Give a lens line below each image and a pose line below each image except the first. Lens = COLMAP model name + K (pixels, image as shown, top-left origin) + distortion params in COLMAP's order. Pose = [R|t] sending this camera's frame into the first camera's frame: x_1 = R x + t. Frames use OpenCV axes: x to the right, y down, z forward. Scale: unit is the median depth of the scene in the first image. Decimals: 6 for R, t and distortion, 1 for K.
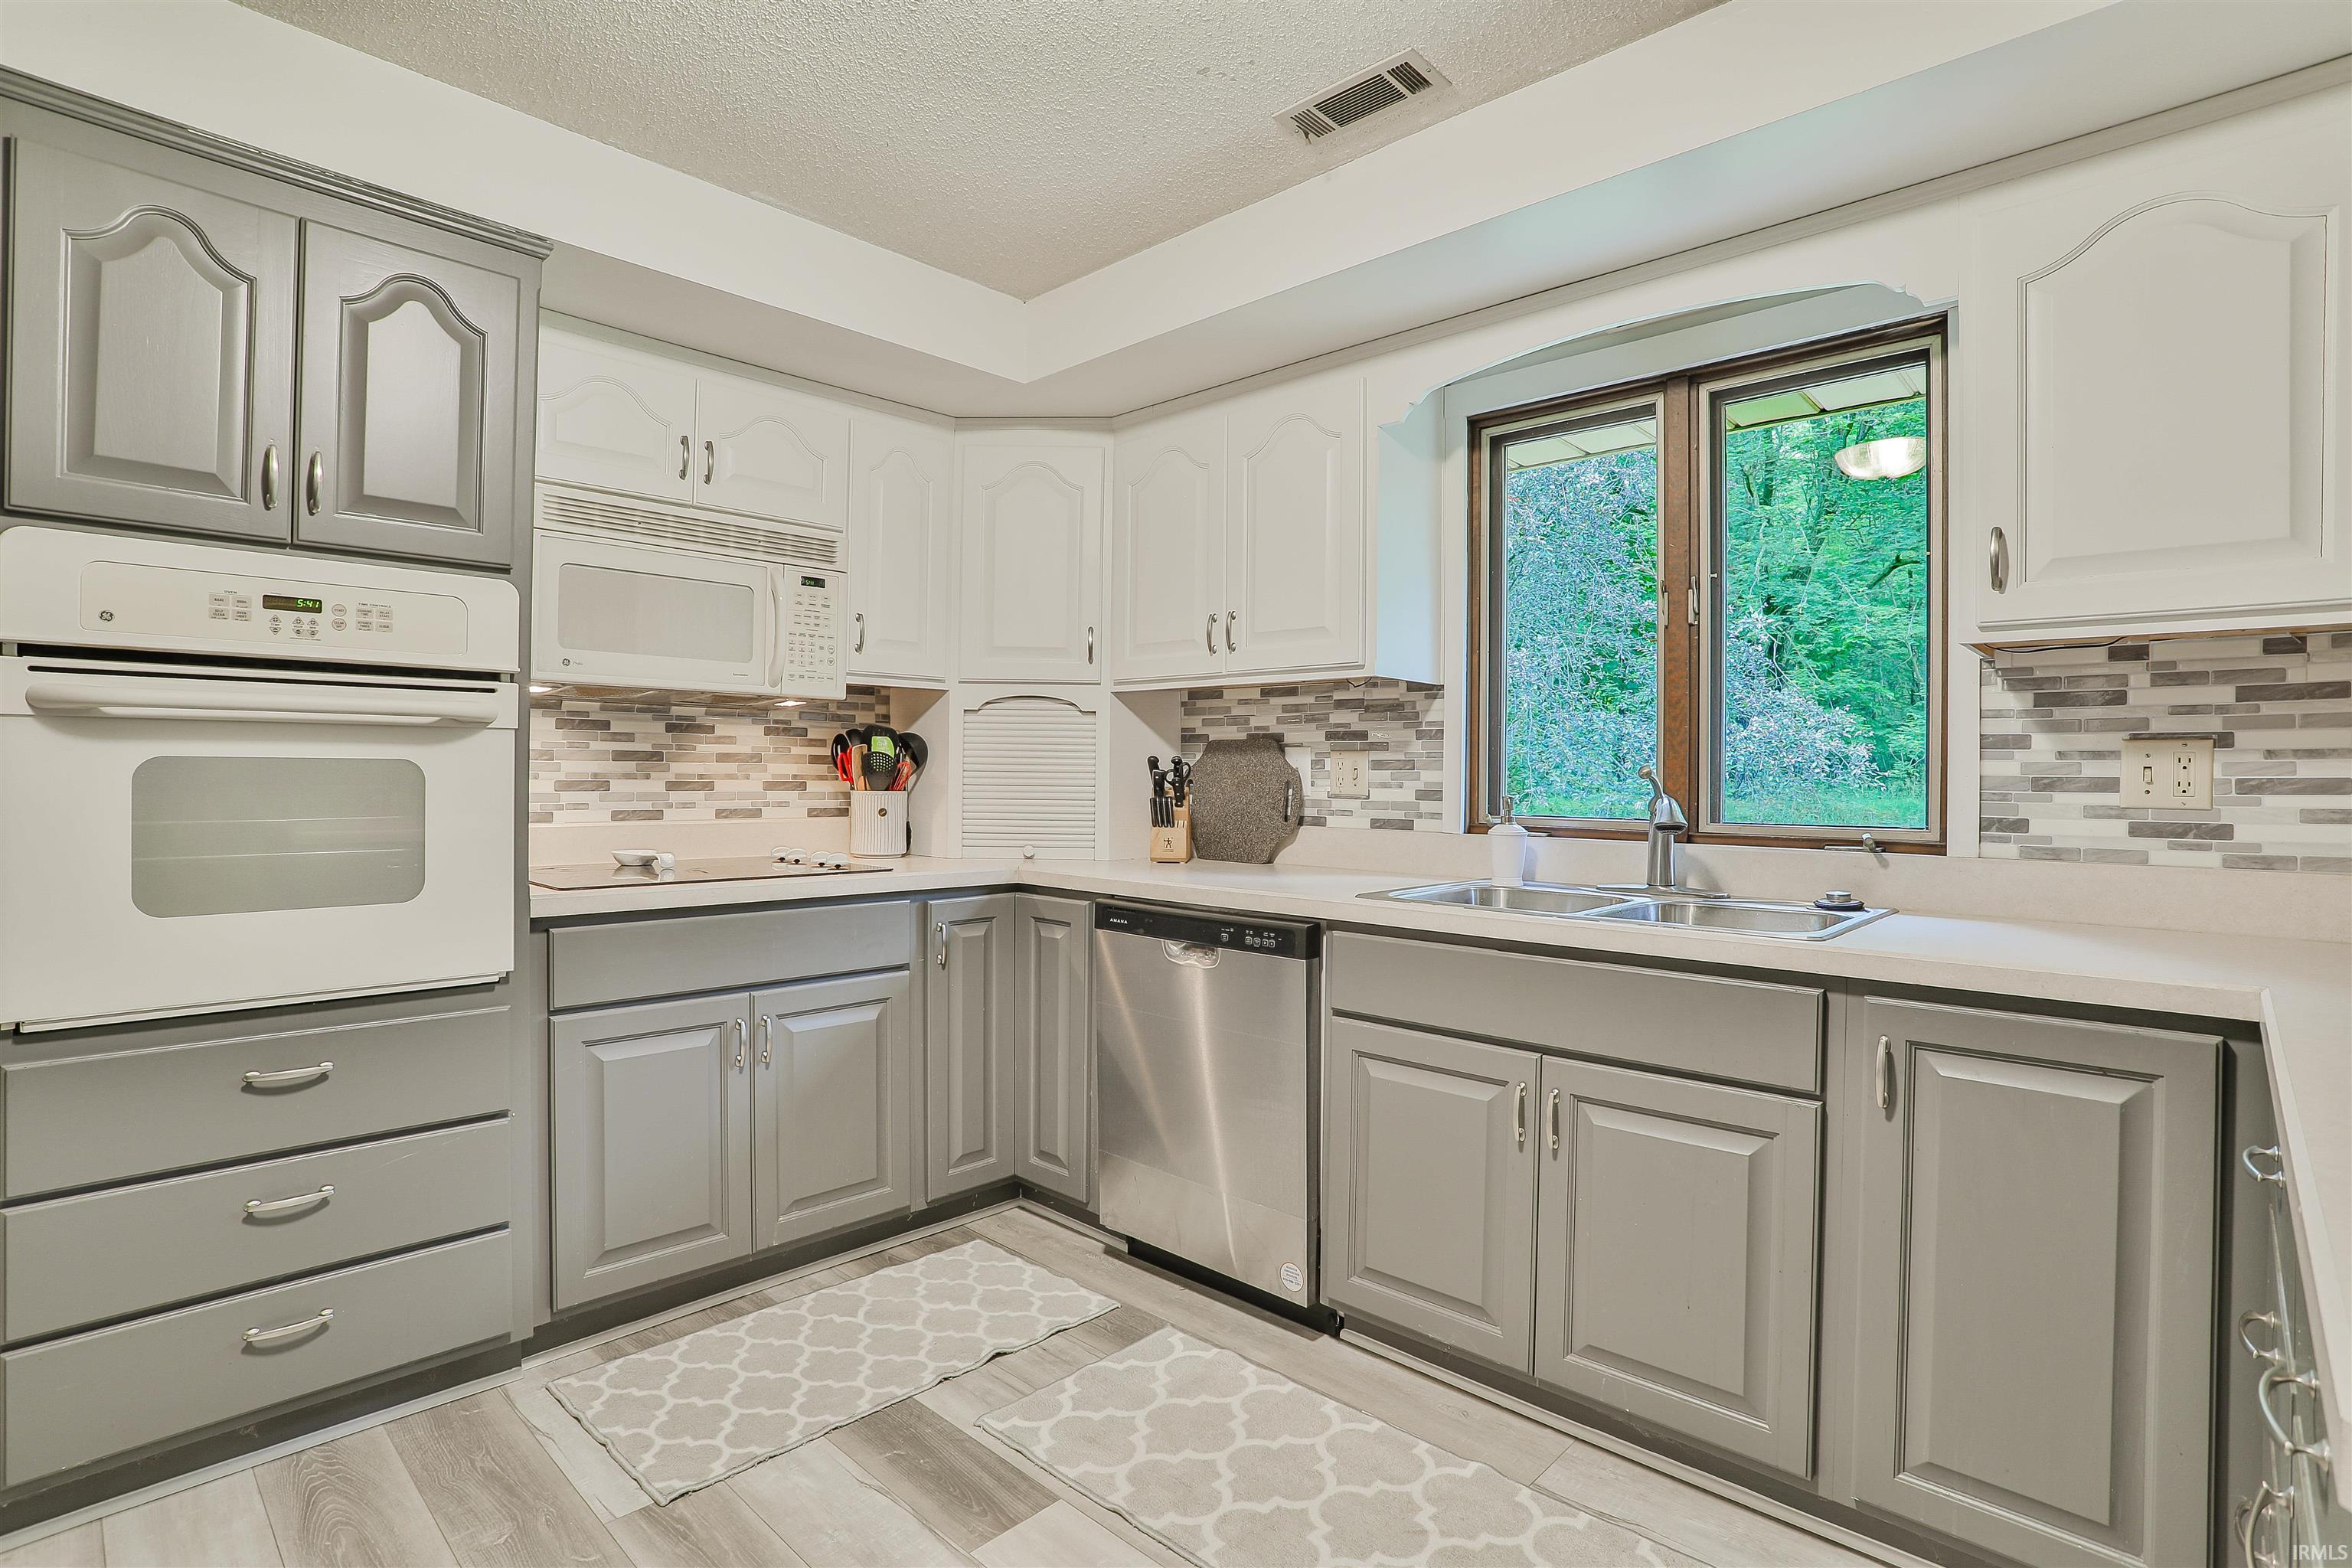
lens RADIAL K [[1142.8, 0, 1171.5], [0, 1142.8, 777.3], [0, 0, 1]] dist [-0.073066, 0.032218]
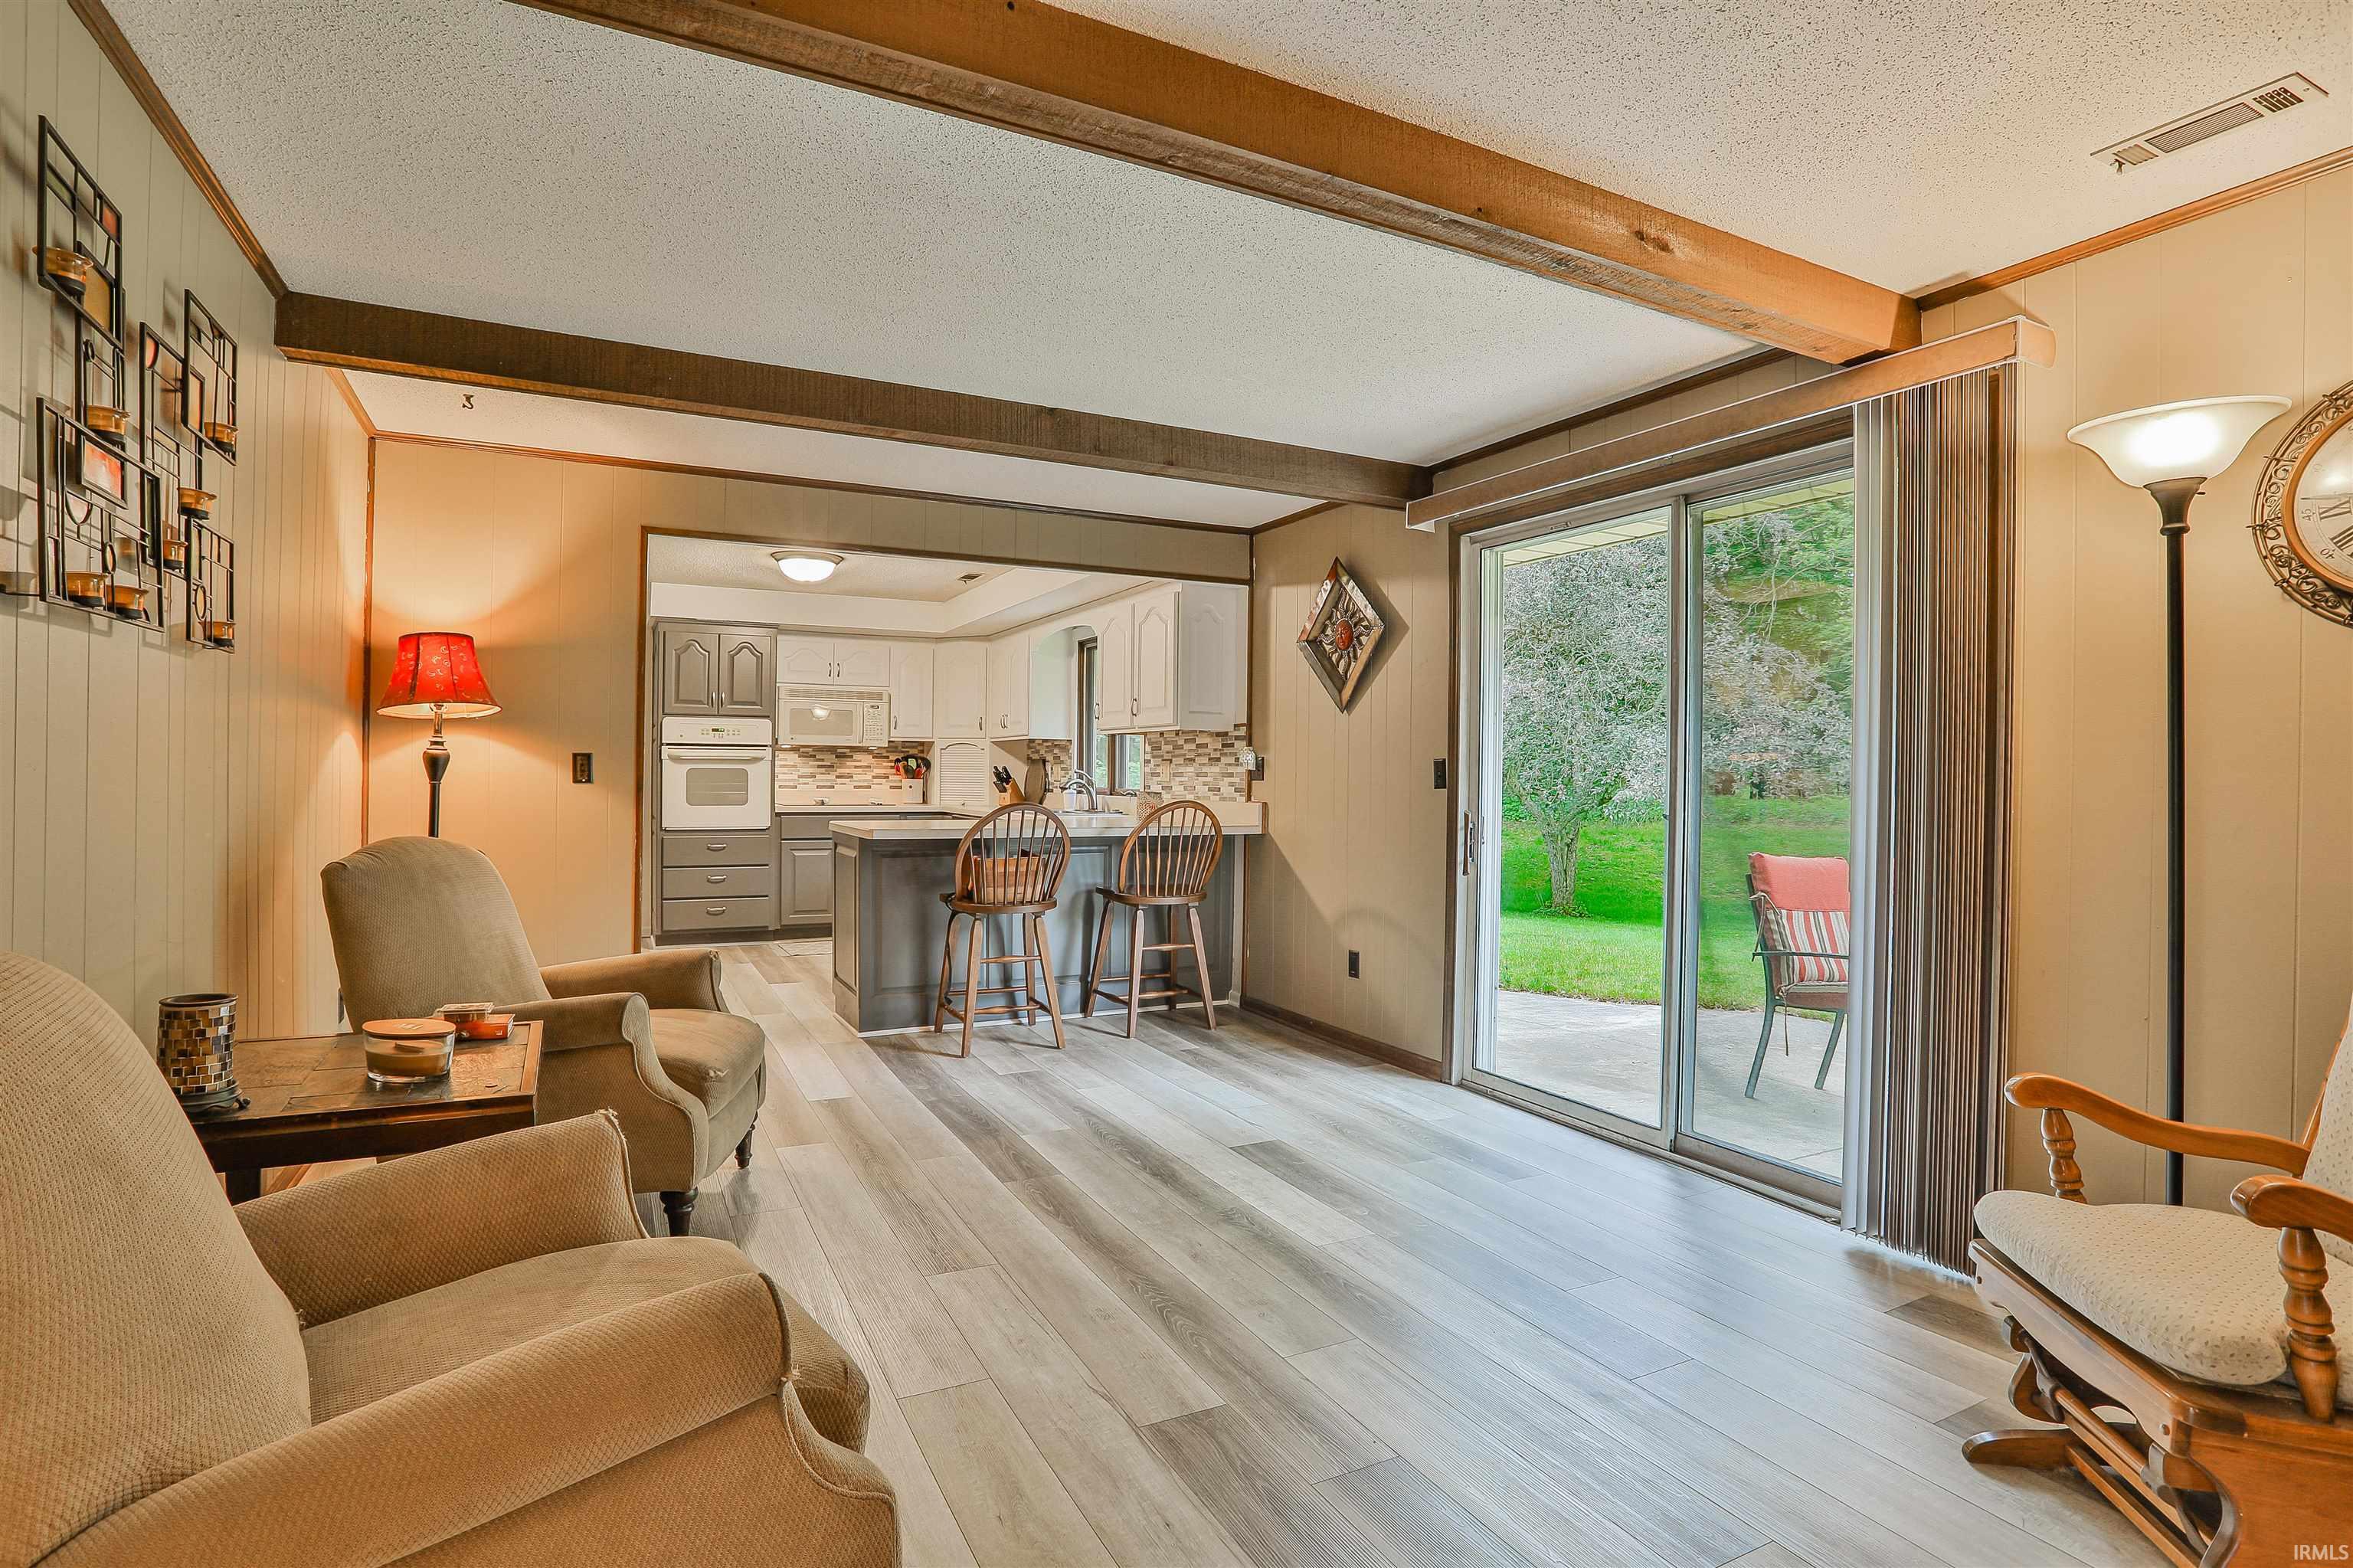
lens RADIAL K [[1159.6, 0, 1164.0], [0, 1159.6, 776.1], [0, 0, 1]] dist [-0.064771, 0.026106]
pose [[0.939639, -0.000490, -0.342167, 1.398281], [-0.001254, 0.999987, -0.004875, 0.019491], [0.342165, 0.005010, 0.939626, -1.536690]]
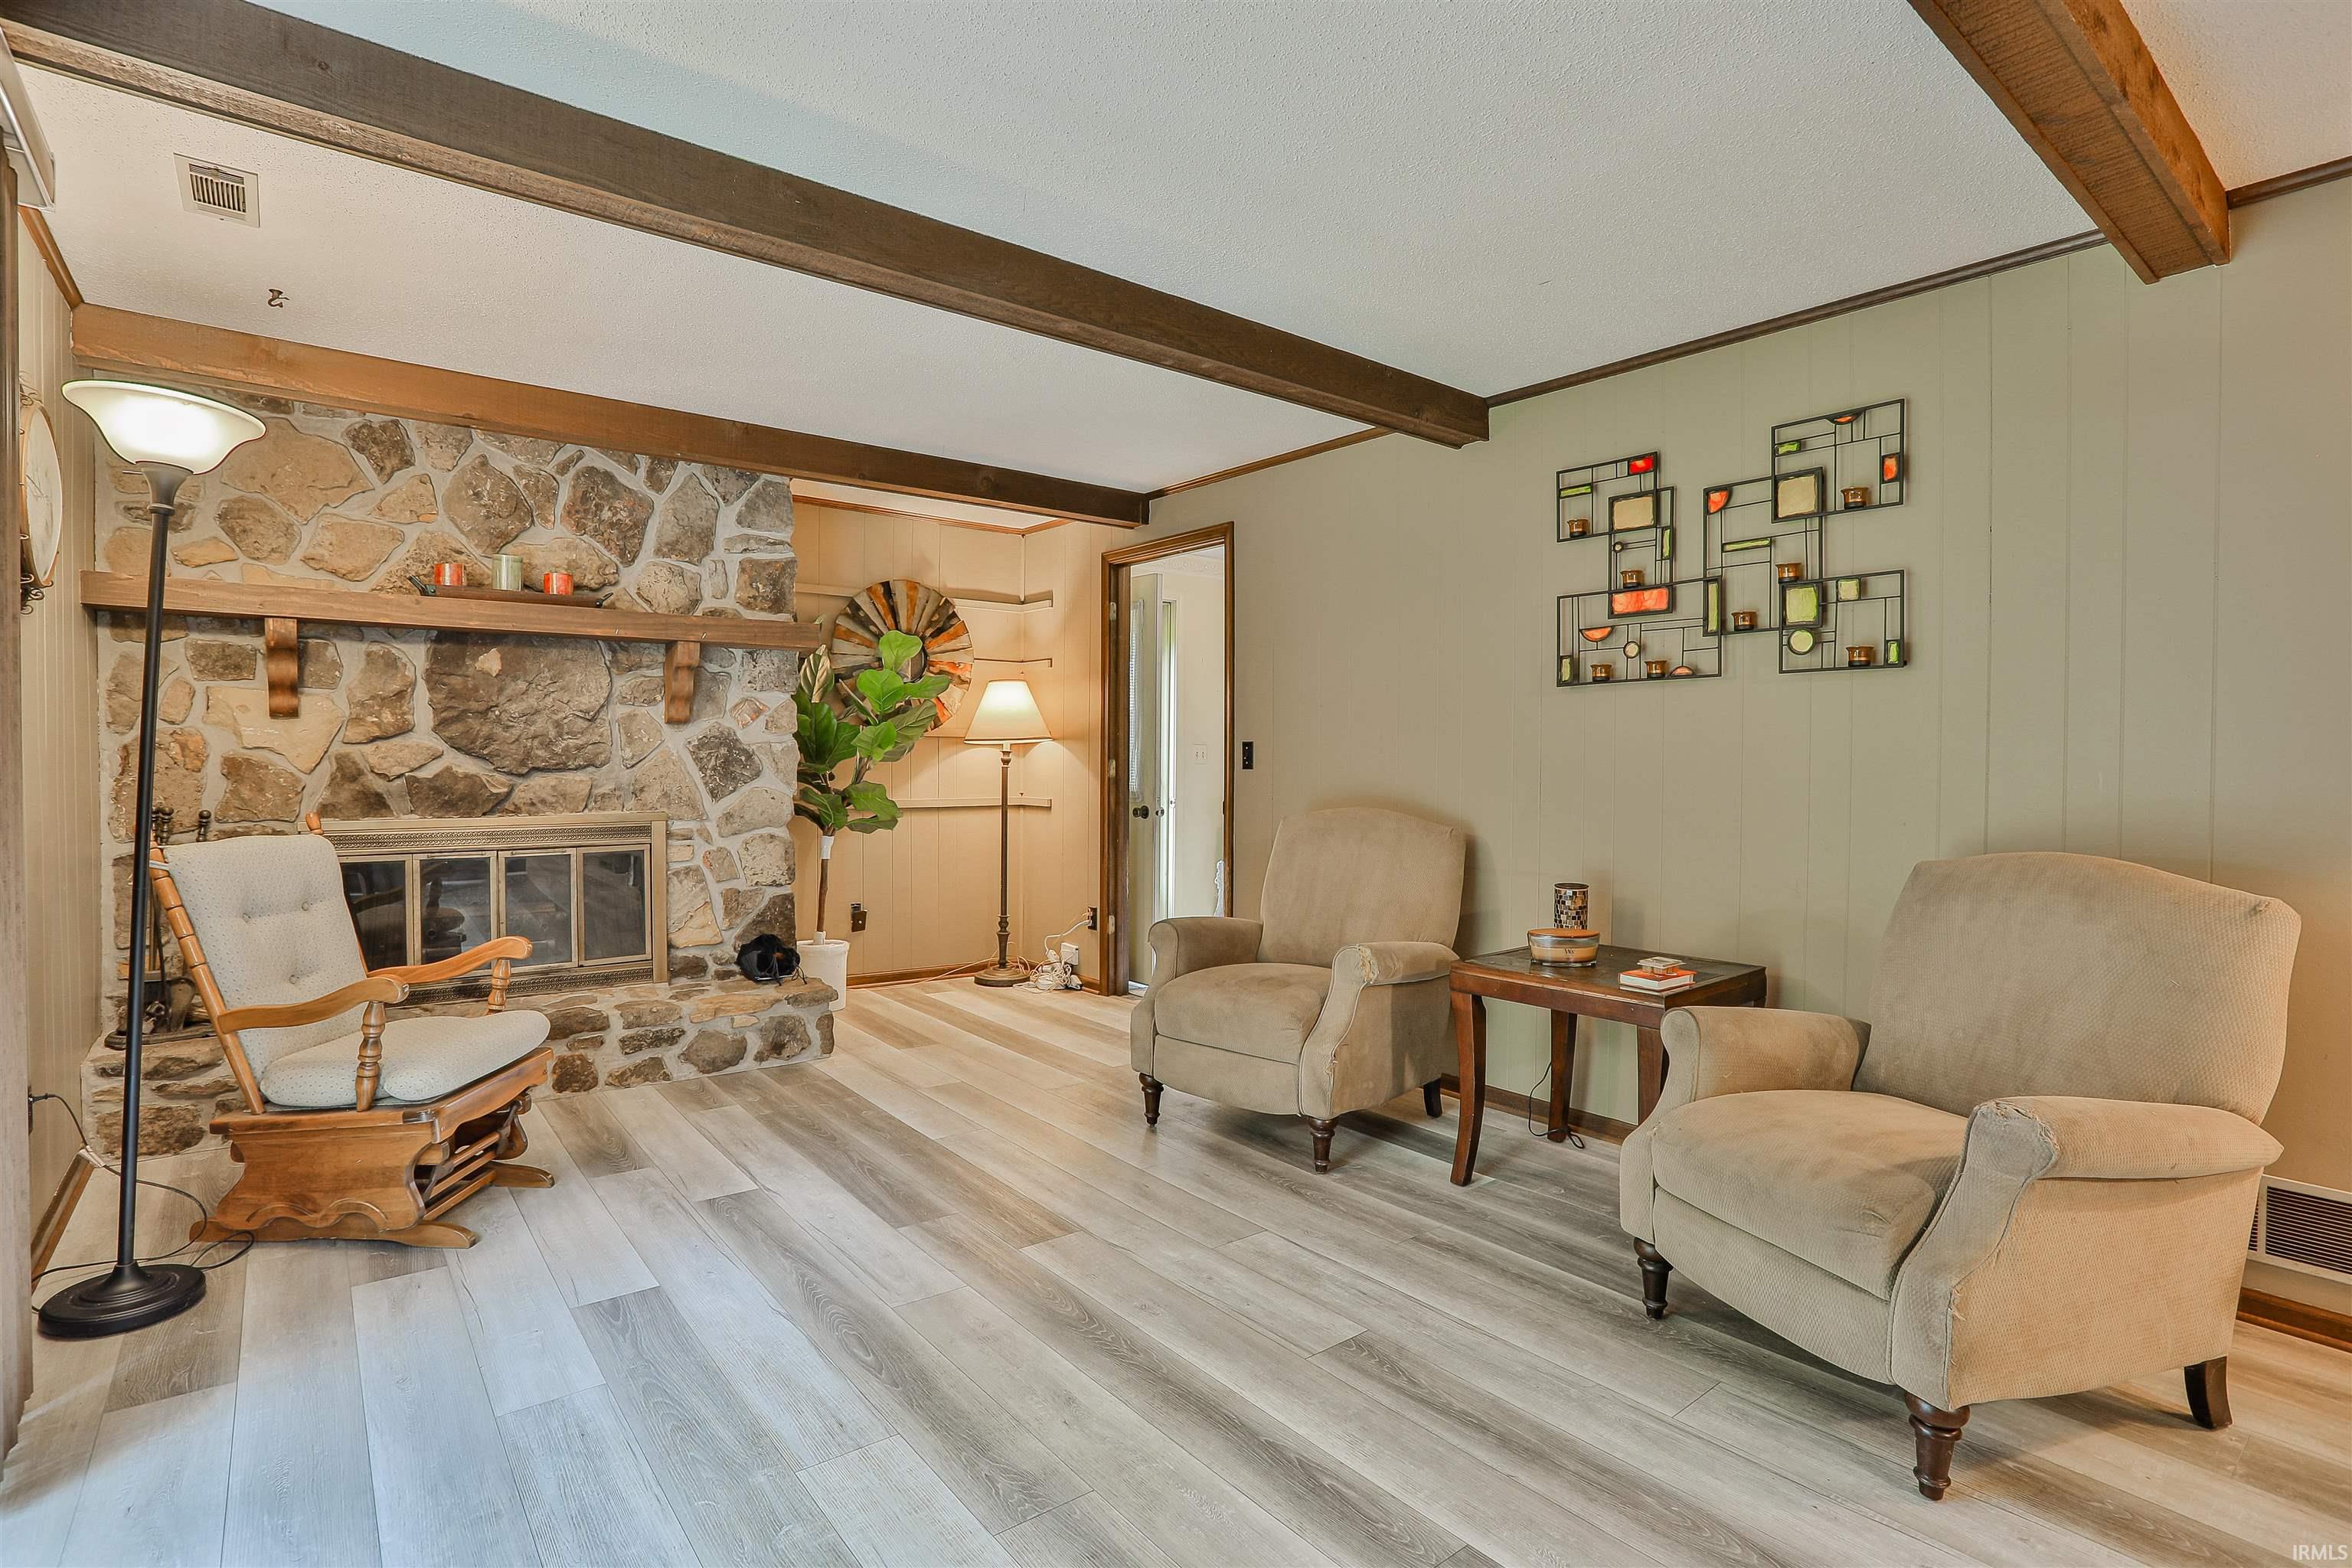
lens RADIAL K [[1145.7, 0, 1153.2], [0, 1145.7, 777.5], [0, 0, 1]] dist [-0.087751, 0.049961]
pose [[-0.988293, -0.025293, 0.150454, 0.926712], [-0.021710, 0.999441, 0.025405, 0.007827], [-0.151013, 0.021842, -0.988290, 0.125264]]
